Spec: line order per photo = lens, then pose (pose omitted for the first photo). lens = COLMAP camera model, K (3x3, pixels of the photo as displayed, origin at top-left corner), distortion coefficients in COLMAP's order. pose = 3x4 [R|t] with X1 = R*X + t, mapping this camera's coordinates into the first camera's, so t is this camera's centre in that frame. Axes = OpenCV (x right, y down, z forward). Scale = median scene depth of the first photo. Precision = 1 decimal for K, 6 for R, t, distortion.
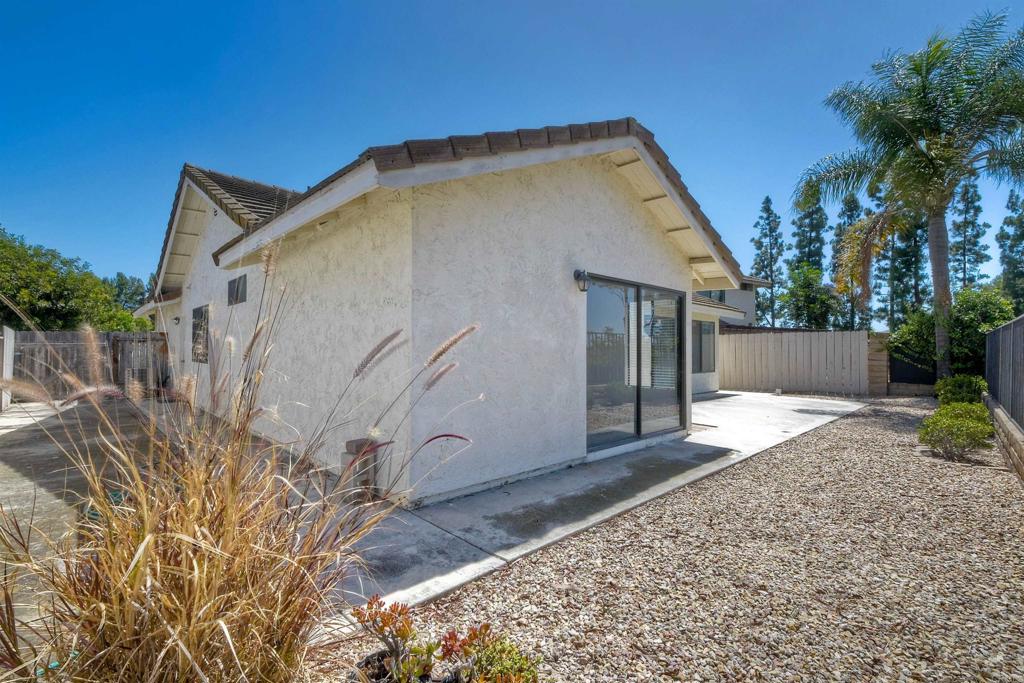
lens RADIAL K [[456.7, 0, 507.4], [0, 456.7, 337.4], [0, 0, 1]] dist [0.007764, -0.002097]
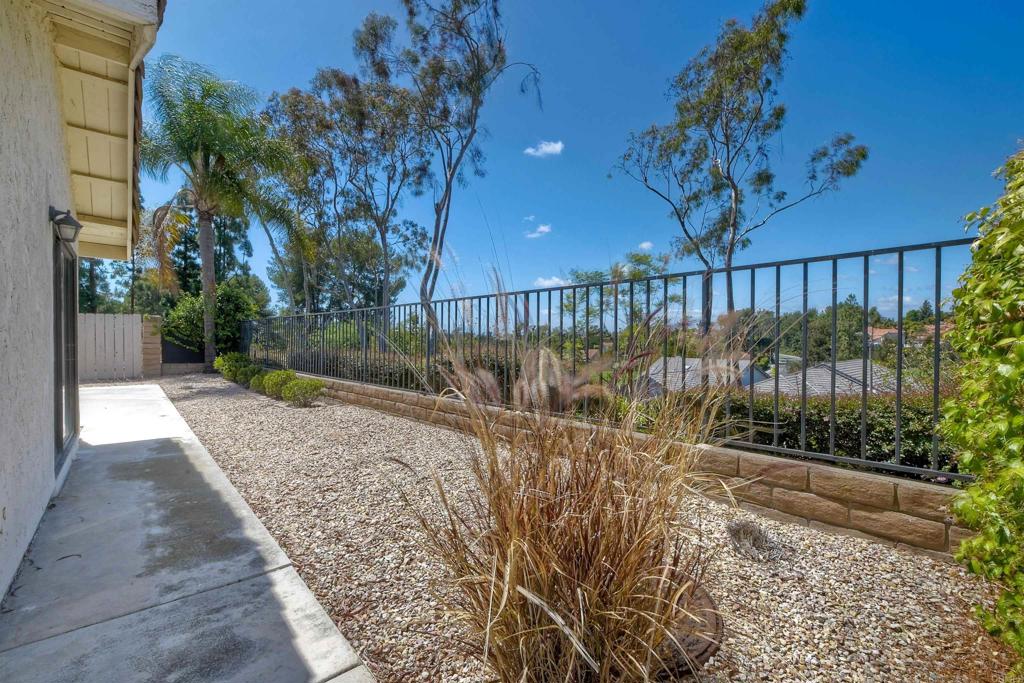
lens RADIAL K [[456.7, 0, 516.7], [0, 456.7, 341.9], [0, 0, 1]] dist [0.007764, -0.002097]
pose [[0.048127, -0.017940, 0.998680, -0.224744], [-0.023774, 0.999535, 0.019101, 0.008249], [-0.998558, -0.024662, 0.047678, 0.140301]]
